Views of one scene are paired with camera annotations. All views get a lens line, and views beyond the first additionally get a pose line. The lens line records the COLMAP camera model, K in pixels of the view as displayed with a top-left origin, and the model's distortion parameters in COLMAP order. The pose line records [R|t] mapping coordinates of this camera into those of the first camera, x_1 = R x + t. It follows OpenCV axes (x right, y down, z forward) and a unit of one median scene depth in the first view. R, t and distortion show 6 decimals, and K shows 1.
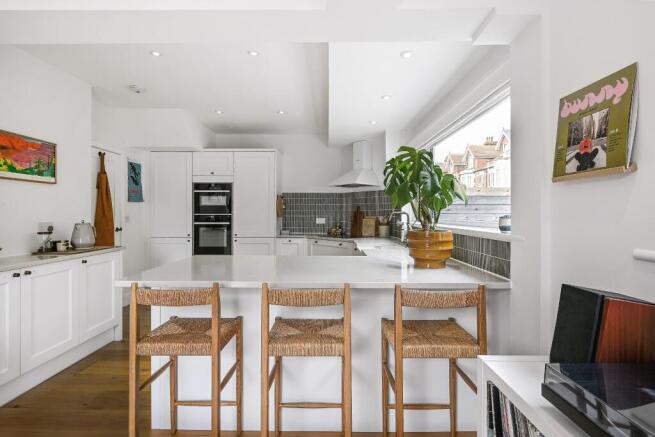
lens RADIAL K [[337.8, 0, 325.5], [0, 337.8, 217.5], [0, 0, 1]] dist [-0.001415, -0.000005]
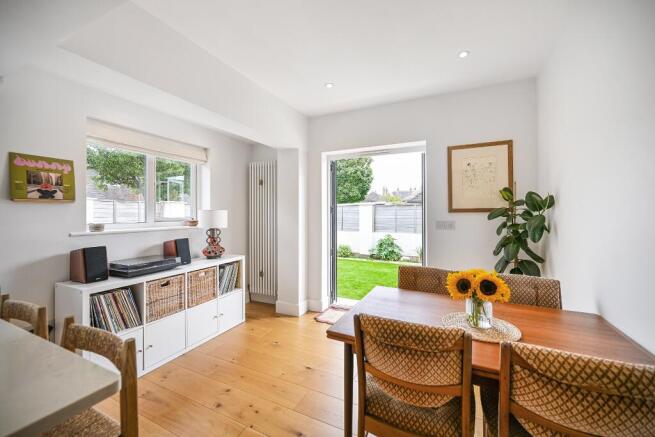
lens RADIAL K [[257.7, 0, 326.7], [0, 257.7, 214.7], [0, 0, 1]] dist [0.003361, -0.000167]
pose [[-0.907731, -0.002848, 0.419542, -0.344324], [0.004777, 0.999842, 0.017124, -0.014290], [-0.419525, 0.017548, -0.907574, 0.406452]]
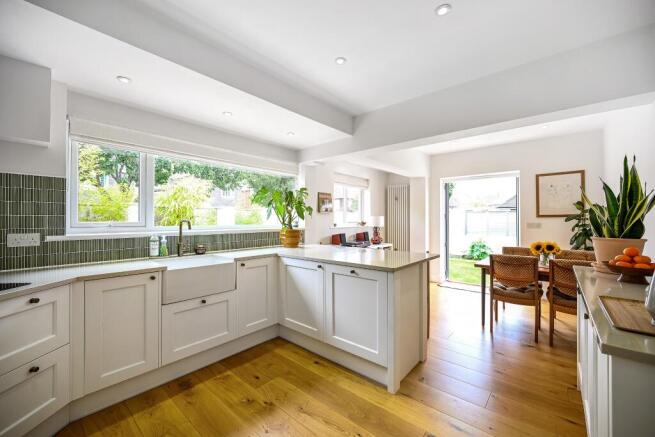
lens RADIAL K [[257.7, 0, 329.4], [0, 257.7, 218.7], [0, 0, 1]] dist [0.003361, -0.000167]
pose [[-0.765579, 0.000287, 0.643341, -0.373861], [0.007292, 0.999940, 0.008231, -0.015933], [-0.643300, 0.010993, -0.765535, 0.880937]]
